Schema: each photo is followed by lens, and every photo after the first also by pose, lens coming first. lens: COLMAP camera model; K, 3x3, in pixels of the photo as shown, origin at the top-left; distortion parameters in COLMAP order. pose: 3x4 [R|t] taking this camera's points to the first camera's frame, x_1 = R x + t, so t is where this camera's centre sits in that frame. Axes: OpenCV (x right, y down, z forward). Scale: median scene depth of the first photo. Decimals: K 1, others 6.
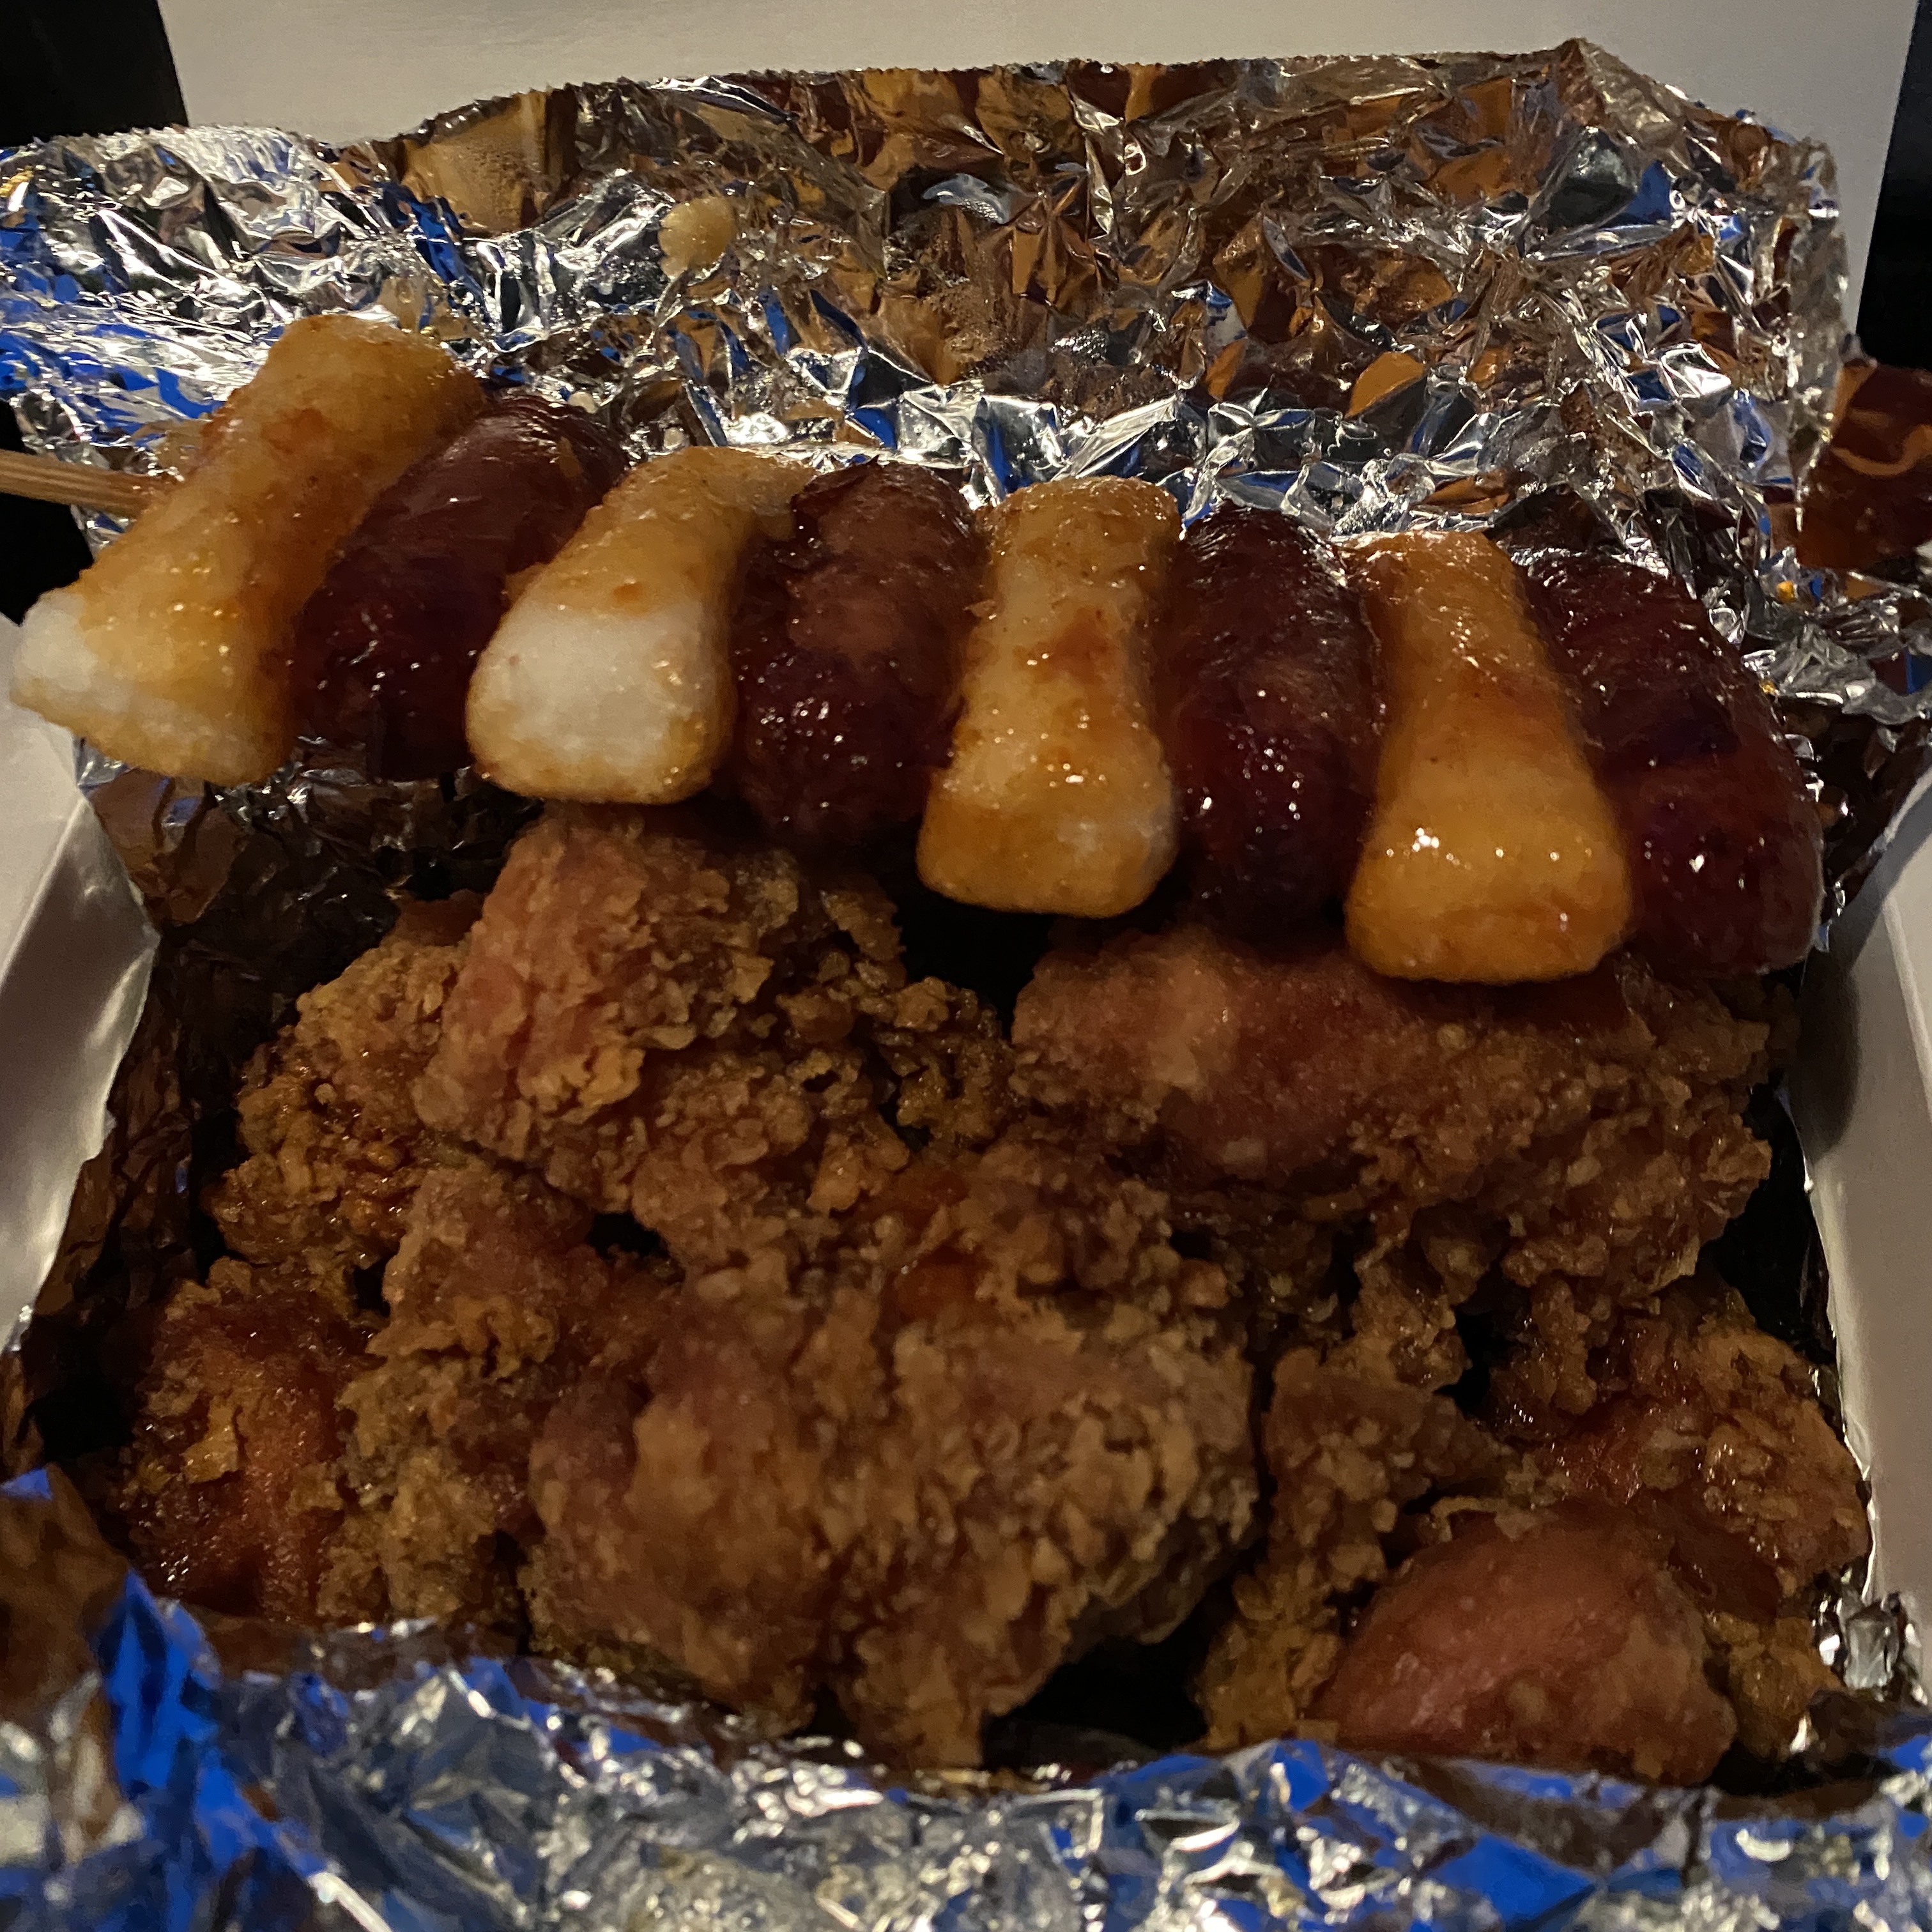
lens RADIAL K [[1959.6, 0, 966.0], [0, 1959.6, 966.0], [0, 0, 1]] dist [0.099743, -0.130224]
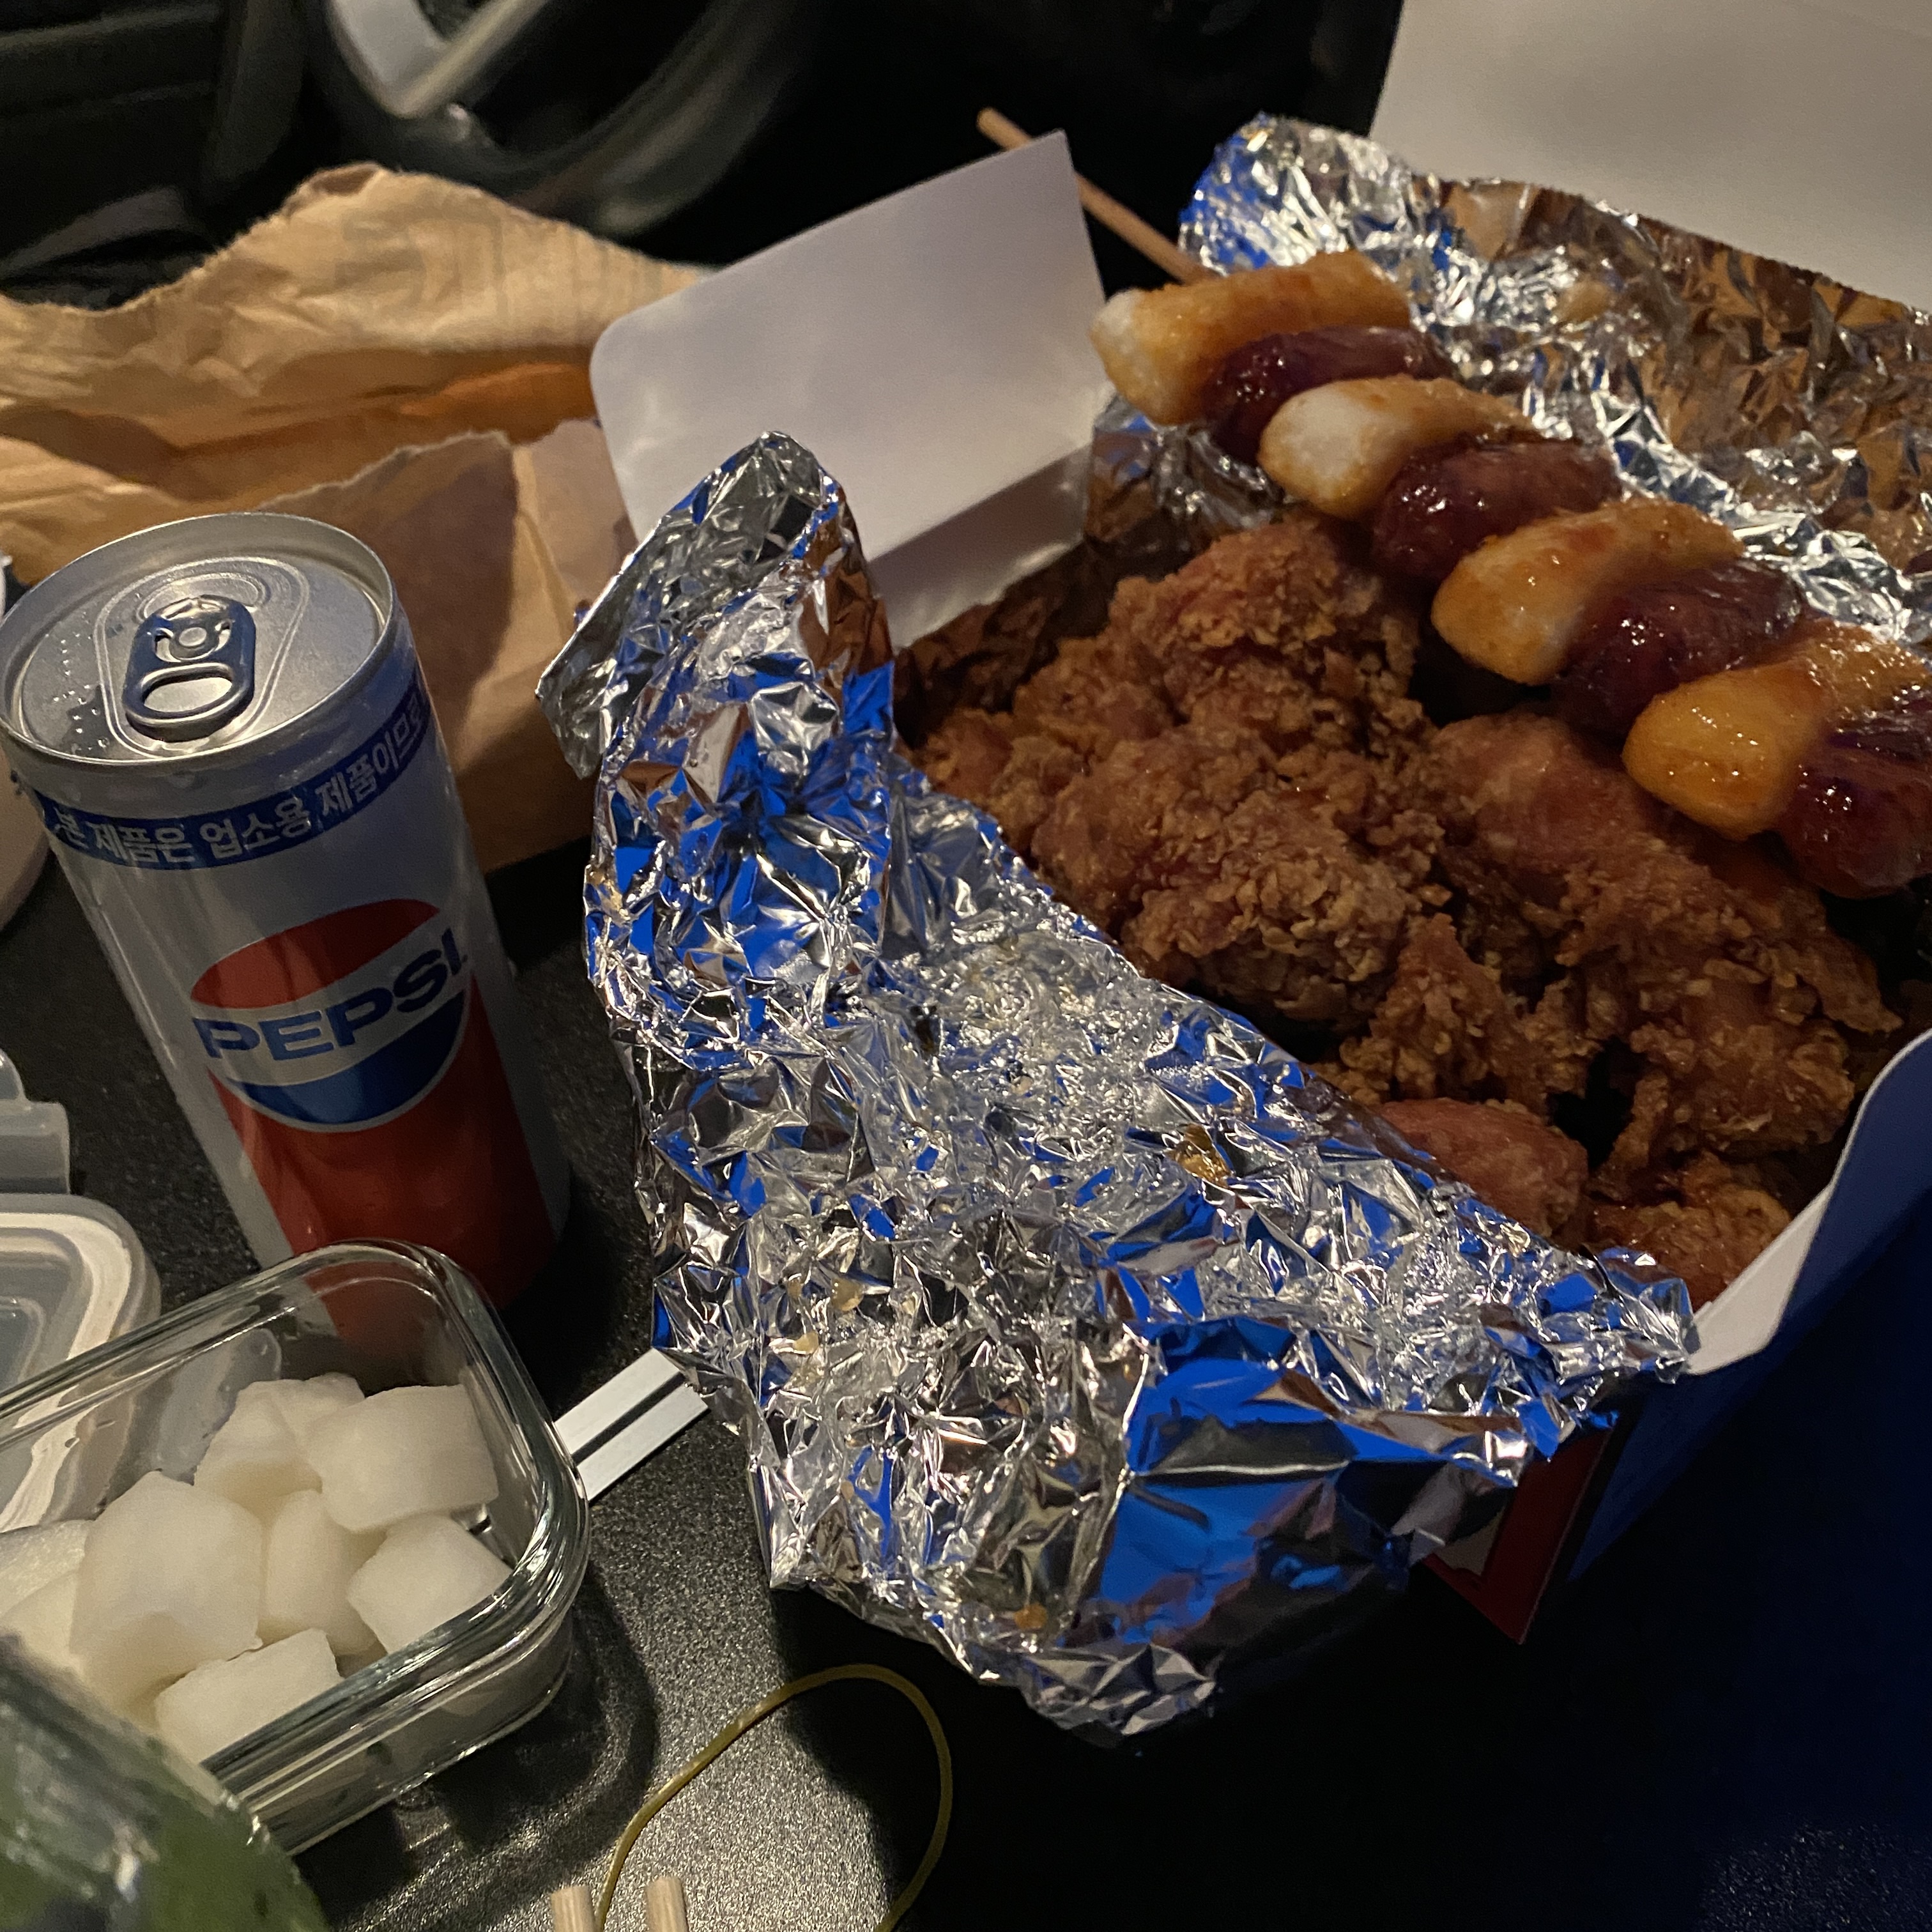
lens RADIAL K [[1959.6, 0, 966.0], [0, 1959.6, 966.0], [0, 0, 1]] dist [0.099743, -0.130224]
pose [[0.740582, 0.510947, -0.436431, 0.576251], [-0.554615, 0.831479, 0.032316, 0.372744], [0.379395, 0.218119, 0.899157, -0.633926]]
